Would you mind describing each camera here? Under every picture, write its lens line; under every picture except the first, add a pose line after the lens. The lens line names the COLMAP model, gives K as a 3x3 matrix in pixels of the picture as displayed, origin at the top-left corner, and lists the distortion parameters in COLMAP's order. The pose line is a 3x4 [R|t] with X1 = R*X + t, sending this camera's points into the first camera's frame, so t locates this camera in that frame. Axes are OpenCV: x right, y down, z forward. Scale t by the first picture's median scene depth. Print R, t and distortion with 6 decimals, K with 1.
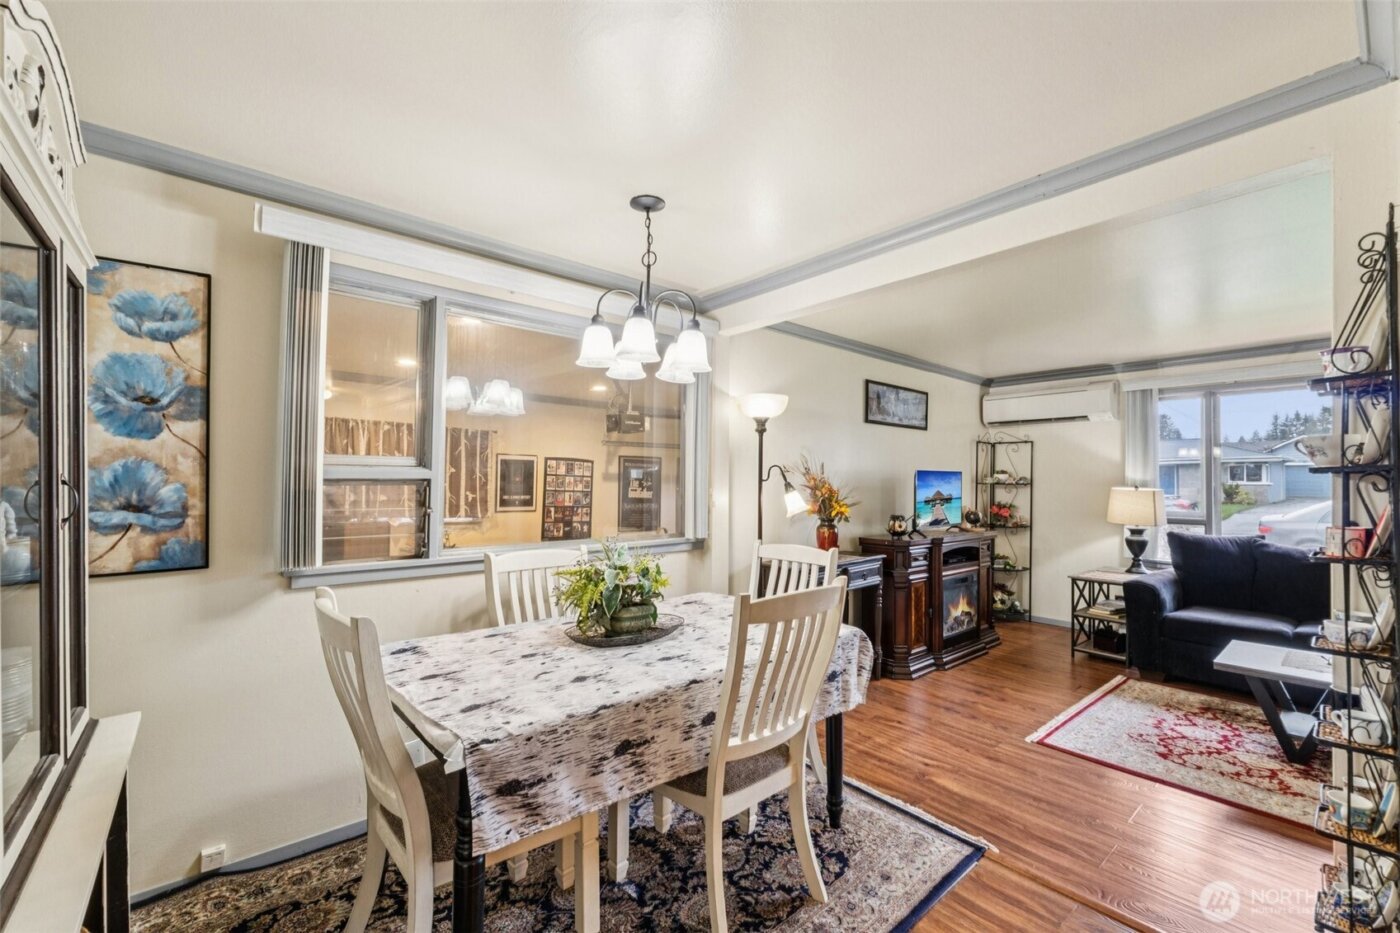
lens RADIAL K [[582.8, 0, 700.0], [0, 582.8, 466.5], [0, 0, 1]] dist [0.002346, -0.004889]
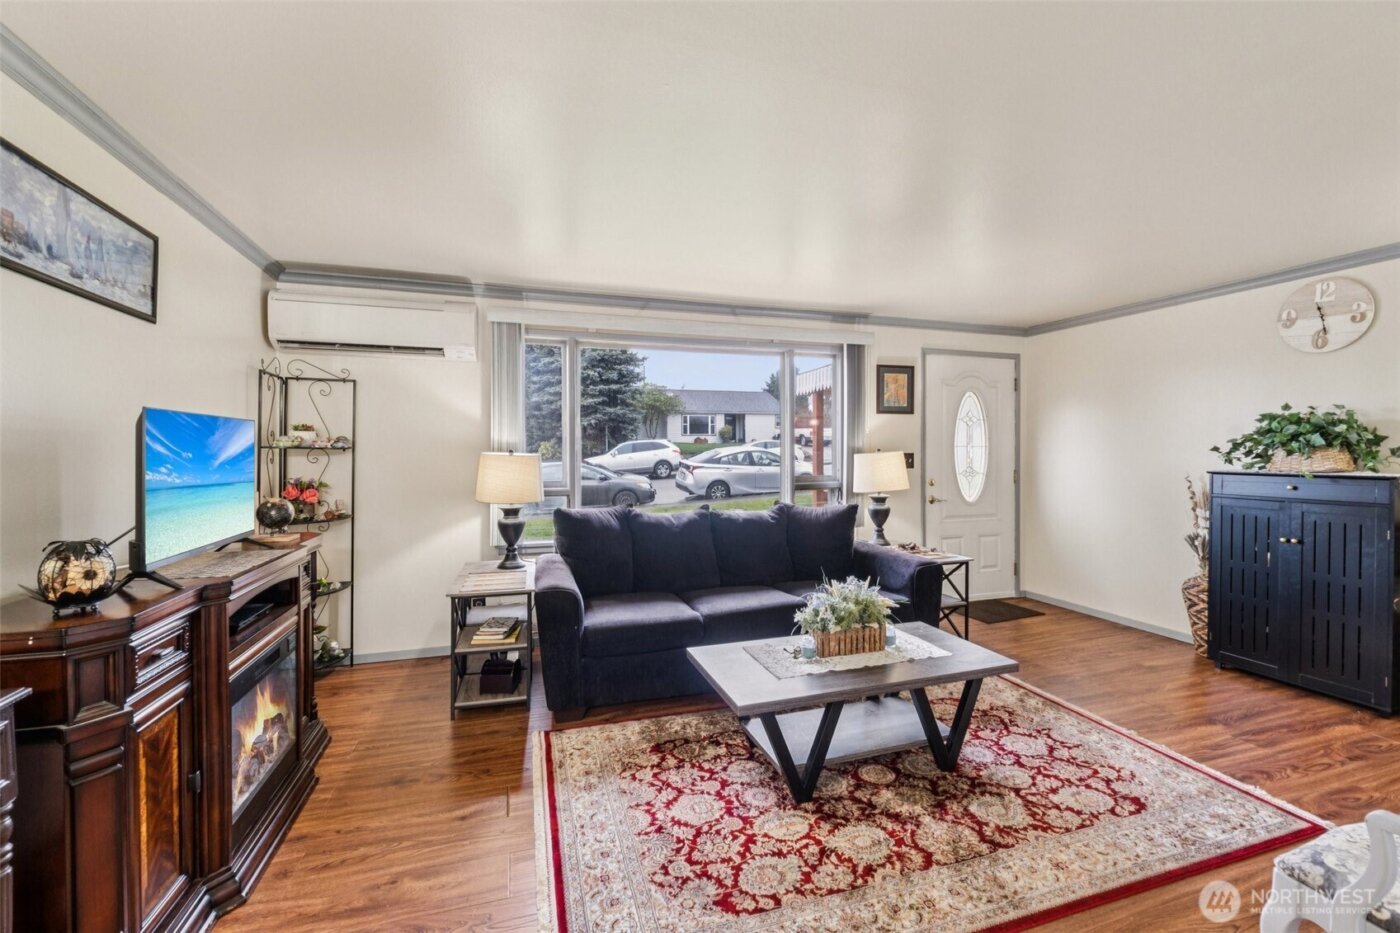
lens RADIAL K [[582.5, 0, 704.1], [0, 582.5, 463.3], [0, 0, 1]] dist [-0.008225, -0.000228]
pose [[0.372994, -0.021978, 0.927573, 0.162566], [-0.024800, 0.999126, 0.033646, 0.020023], [-0.927502, -0.035554, 0.372123, 0.525666]]
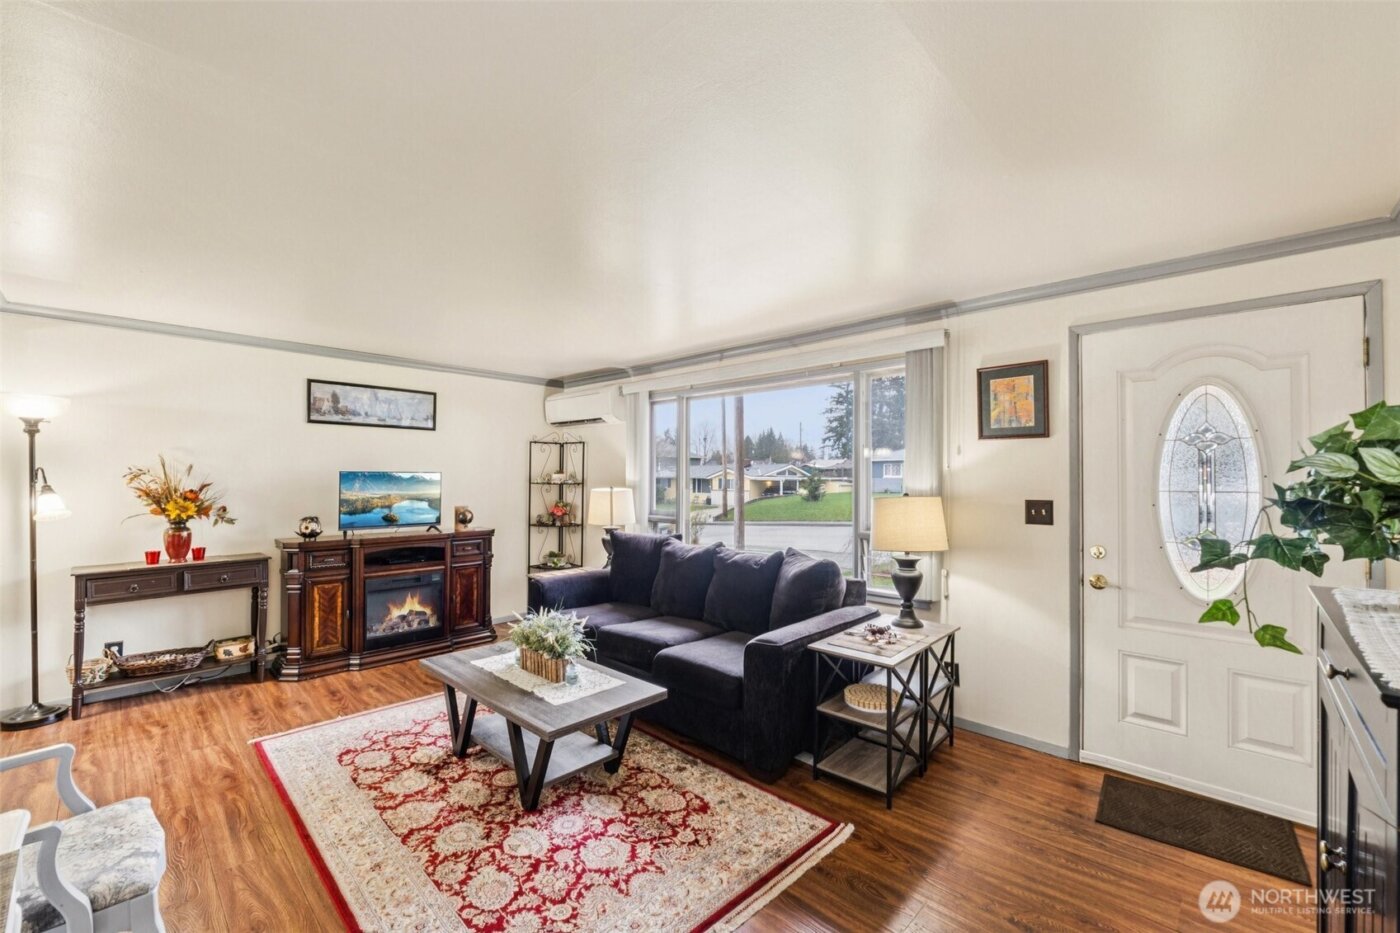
lens RADIAL K [[582.7, 0, 700.4], [0, 582.7, 473.1], [0, 0, 1]] dist [-0.010730, 0.000026]
pose [[0.994087, 0.003643, 0.108530, 0.837596], [-0.006068, 0.999739, 0.022019, -0.015562], [-0.108421, -0.022547, 0.993849, -0.047966]]
